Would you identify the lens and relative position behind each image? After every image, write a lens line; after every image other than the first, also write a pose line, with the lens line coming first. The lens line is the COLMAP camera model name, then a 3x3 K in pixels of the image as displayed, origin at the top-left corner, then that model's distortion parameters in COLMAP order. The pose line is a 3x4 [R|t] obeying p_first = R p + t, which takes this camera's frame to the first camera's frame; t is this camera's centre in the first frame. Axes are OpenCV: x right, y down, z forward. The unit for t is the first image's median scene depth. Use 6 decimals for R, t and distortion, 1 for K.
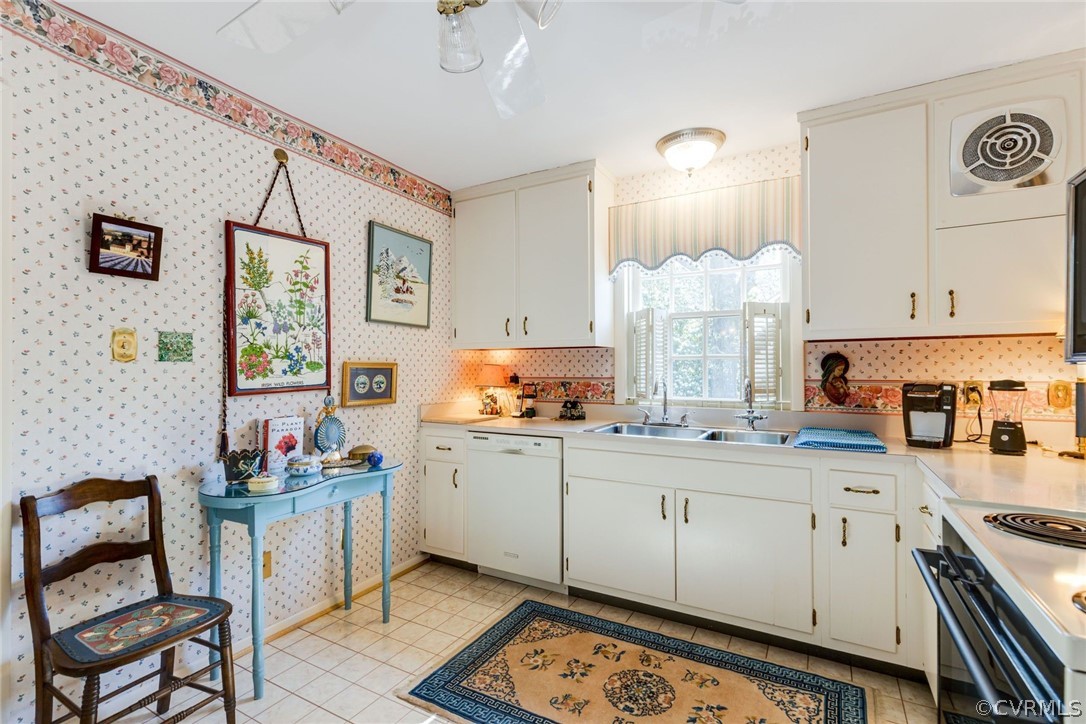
lens RADIAL K [[492.1, 0, 545.4], [0, 492.1, 360.3], [0, 0, 1]] dist [0.012455, -0.001728]
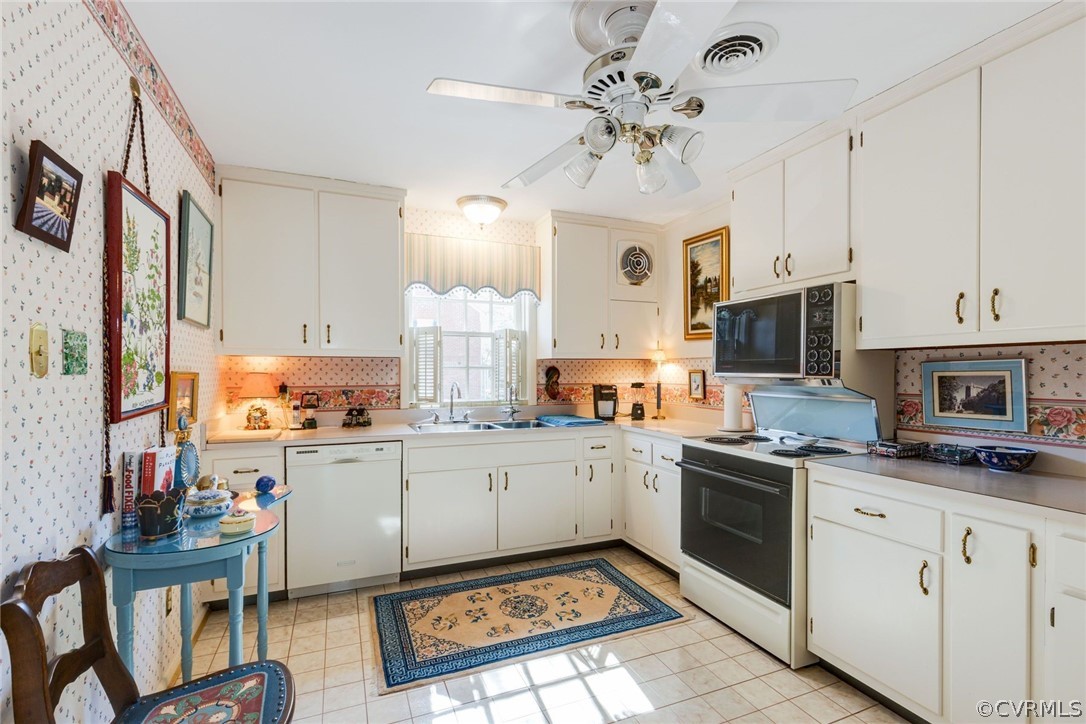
lens RADIAL K [[492.1, 0, 543.5], [0, 492.1, 369.1], [0, 0, 1]] dist [0.012455, -0.001728]
pose [[0.615959, 0.005720, 0.787758, -0.655323], [-0.015110, 0.999875, 0.004554, -0.013120], [-0.787633, -0.014709, 0.615969, 0.069517]]
